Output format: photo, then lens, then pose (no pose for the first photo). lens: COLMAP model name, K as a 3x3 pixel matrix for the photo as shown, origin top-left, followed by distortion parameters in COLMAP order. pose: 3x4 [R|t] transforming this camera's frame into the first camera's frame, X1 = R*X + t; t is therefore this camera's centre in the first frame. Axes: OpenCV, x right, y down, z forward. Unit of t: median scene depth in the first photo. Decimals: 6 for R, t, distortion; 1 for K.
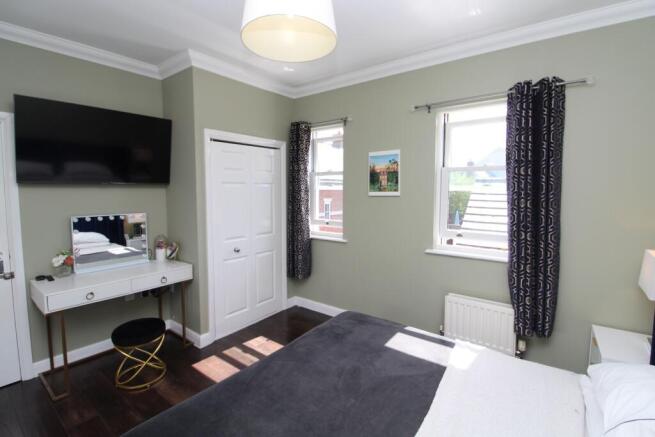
lens RADIAL K [[301.4, 0, 329.9], [0, 301.4, 213.7], [0, 0, 1]] dist [-0.014559, -0.006298]
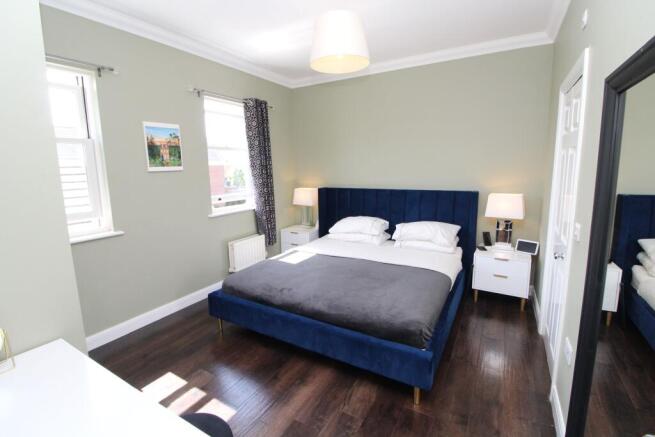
lens RADIAL K [[301.4, 0, 328.9], [0, 301.4, 216.5], [0, 0, 1]] dist [-0.014559, -0.006298]
pose [[-0.117628, -0.163415, 0.979520, -0.843809], [0.096768, 0.979787, 0.175080, -0.035272], [-0.988332, 0.115381, -0.099437, 0.611276]]
